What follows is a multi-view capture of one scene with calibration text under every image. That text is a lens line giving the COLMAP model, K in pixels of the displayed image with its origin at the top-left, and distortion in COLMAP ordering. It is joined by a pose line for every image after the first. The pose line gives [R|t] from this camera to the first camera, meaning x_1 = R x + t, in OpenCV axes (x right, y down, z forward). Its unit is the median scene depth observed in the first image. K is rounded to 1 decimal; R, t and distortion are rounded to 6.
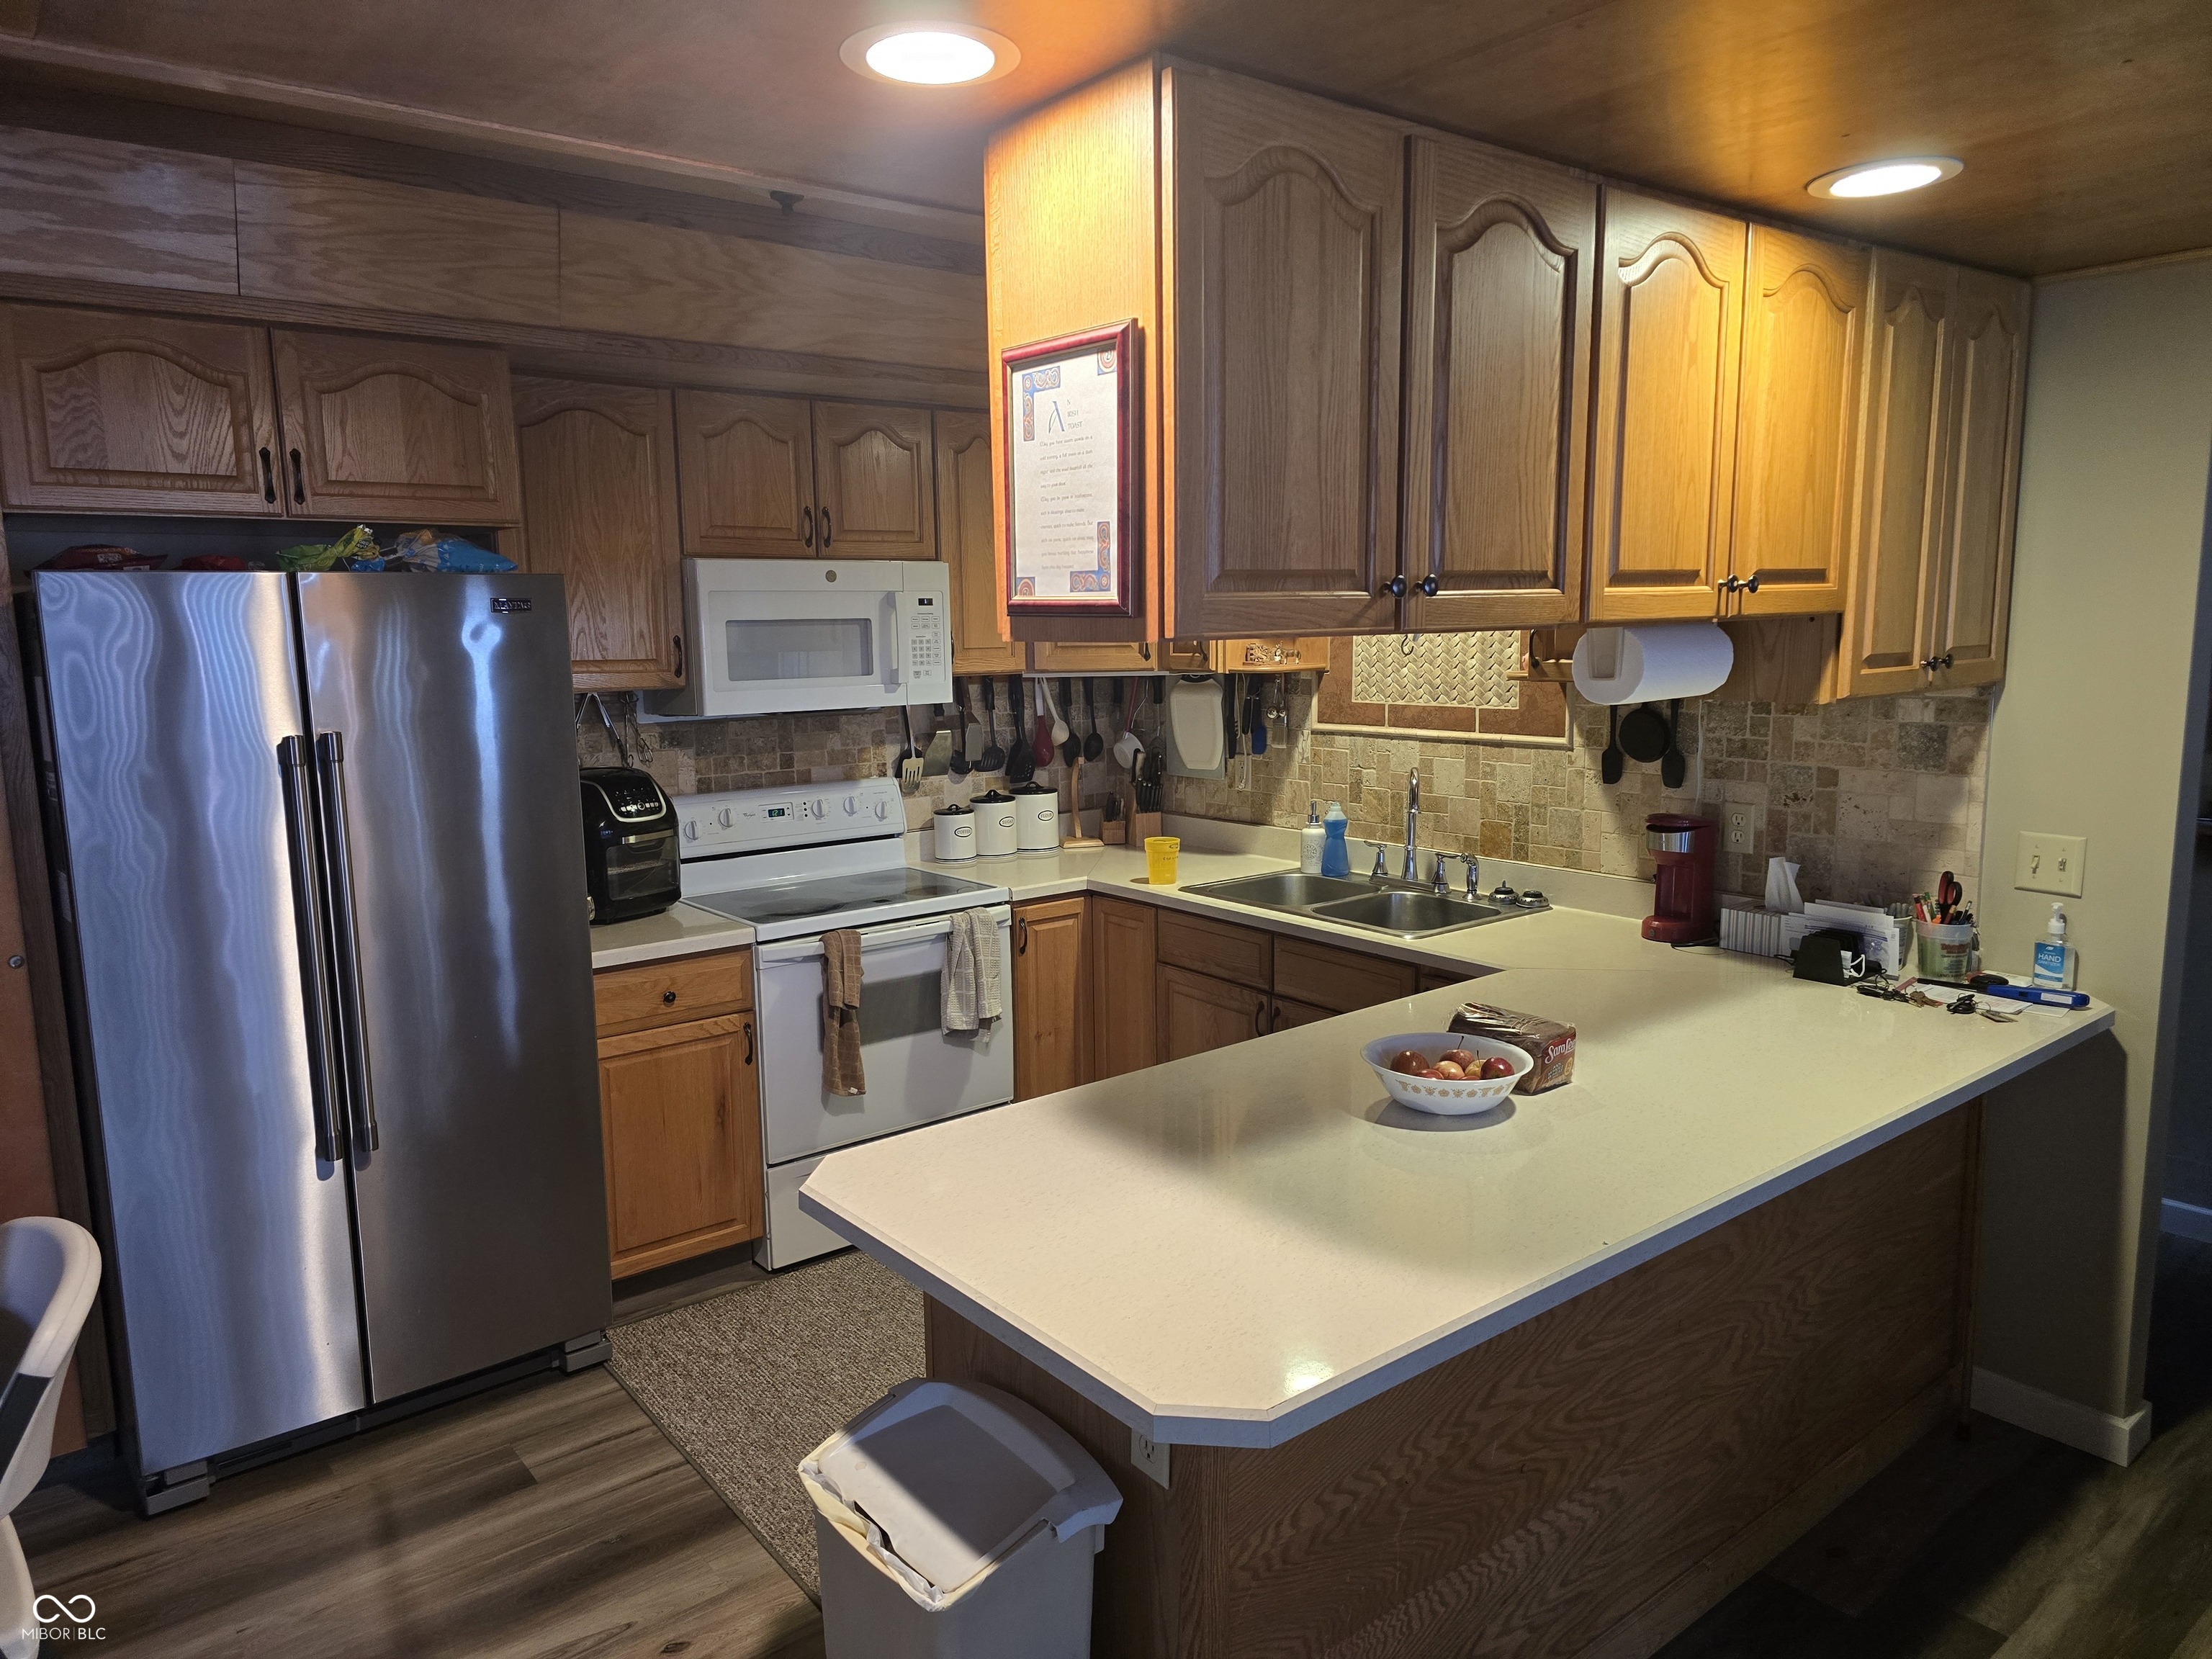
lens RADIAL K [[1471.0, 0, 1088.8], [0, 1471.0, 829.5], [0, 0, 1]] dist [0.054909, -0.043114]
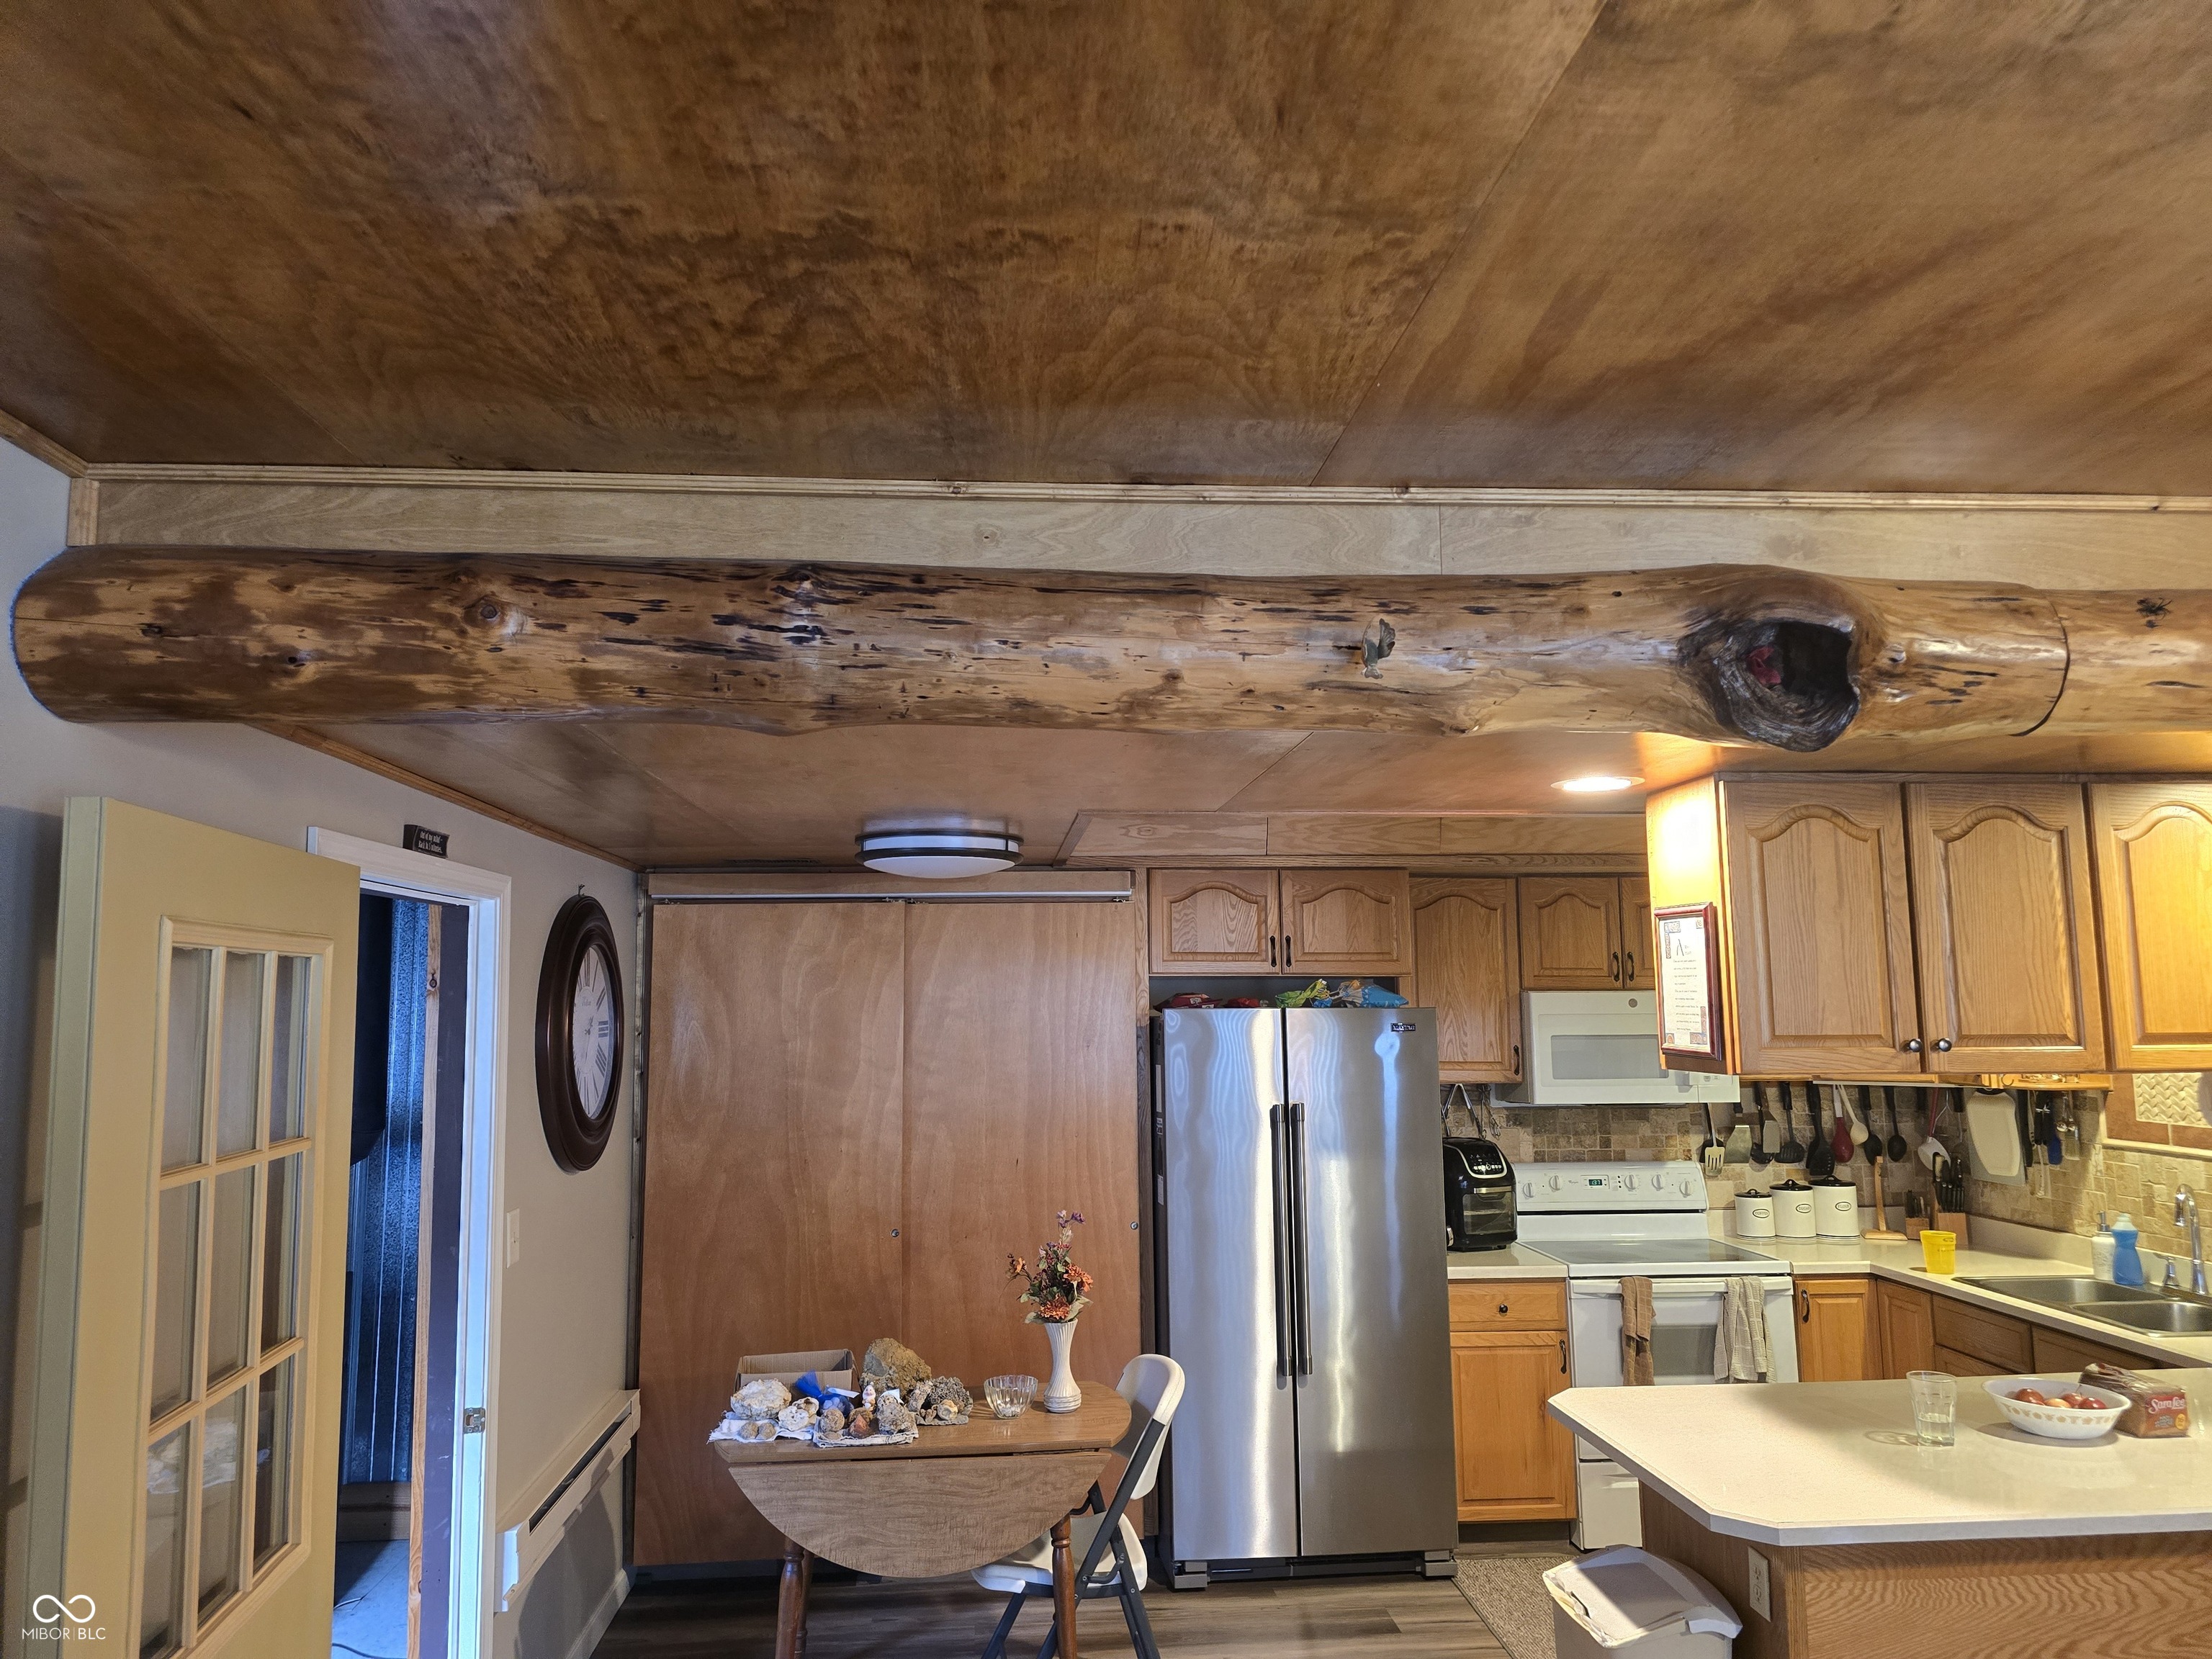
lens RADIAL K [[1471.0, 0, 1097.7], [0, 1471.0, 824.5], [0, 0, 1]] dist [0.054909, -0.043114]
pose [[0.832775, -0.058110, -0.550553, 0.186356], [-0.085557, 0.969019, -0.231693, 0.027146], [0.546960, 0.240053, 0.802004, -0.420161]]
